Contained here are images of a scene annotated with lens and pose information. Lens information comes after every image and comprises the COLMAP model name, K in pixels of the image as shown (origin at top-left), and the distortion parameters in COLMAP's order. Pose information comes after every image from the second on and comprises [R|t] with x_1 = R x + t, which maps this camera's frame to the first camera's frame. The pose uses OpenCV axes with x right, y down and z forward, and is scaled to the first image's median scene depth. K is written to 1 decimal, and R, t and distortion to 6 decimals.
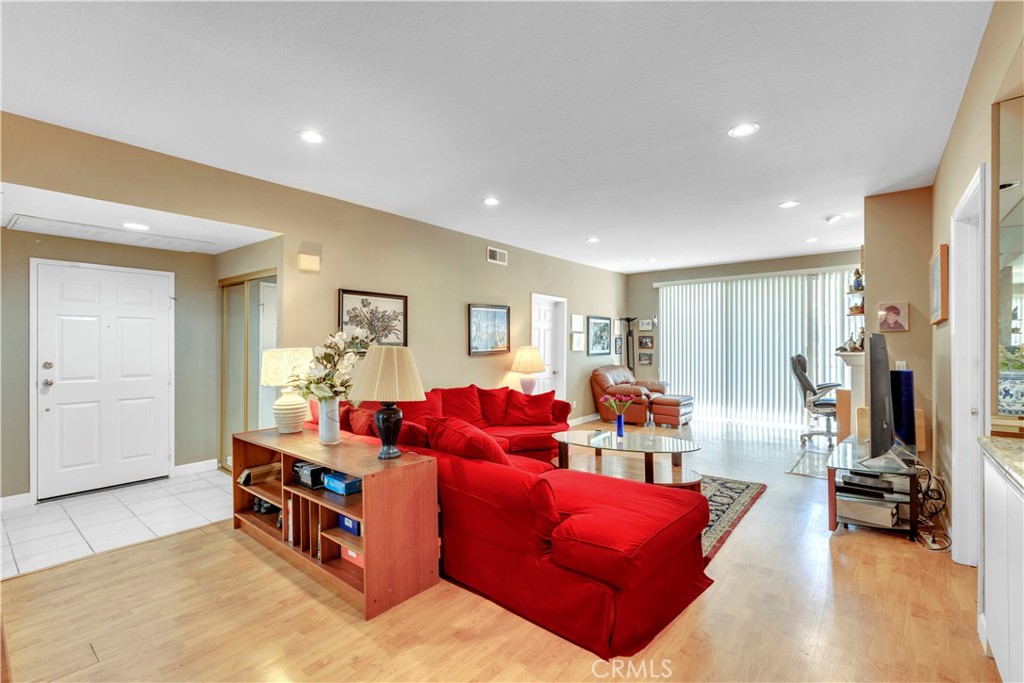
lens RADIAL K [[457.0, 0, 542.2], [0, 457.0, 354.6], [0, 0, 1]] dist [0.006487, -0.001493]
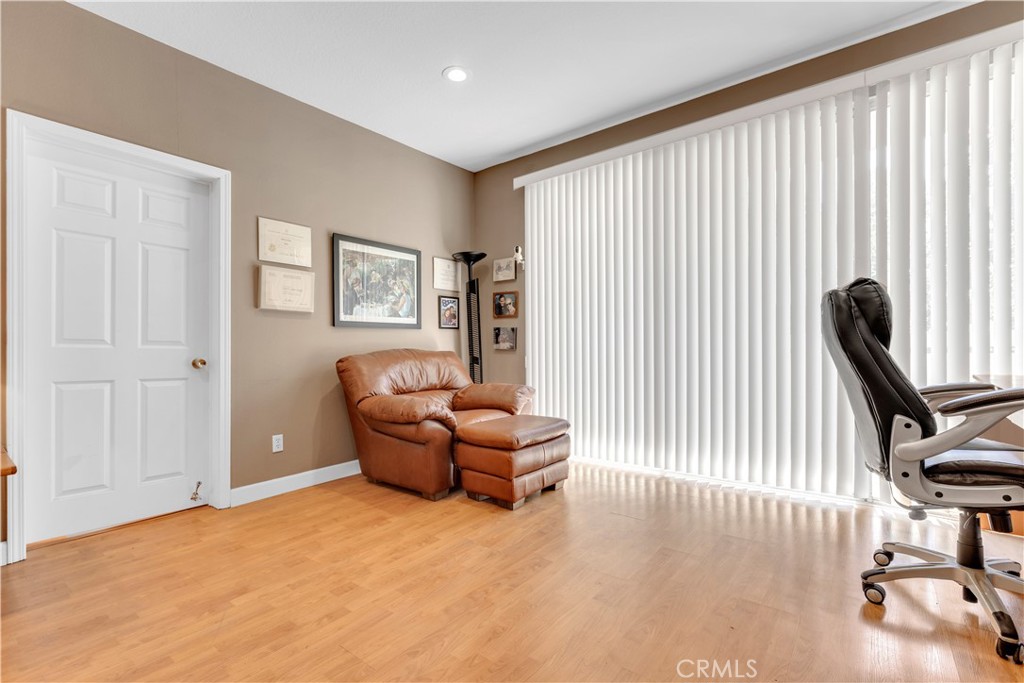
lens RADIAL K [[457.0, 0, 530.3], [0, 457.0, 355.9], [0, 0, 1]] dist [0.006487, -0.001493]
pose [[0.999959, -0.004891, -0.007627, 0.289715], [0.004842, 0.999968, -0.006442, 0.035136], [0.007658, 0.006404, 0.999950, 0.572613]]
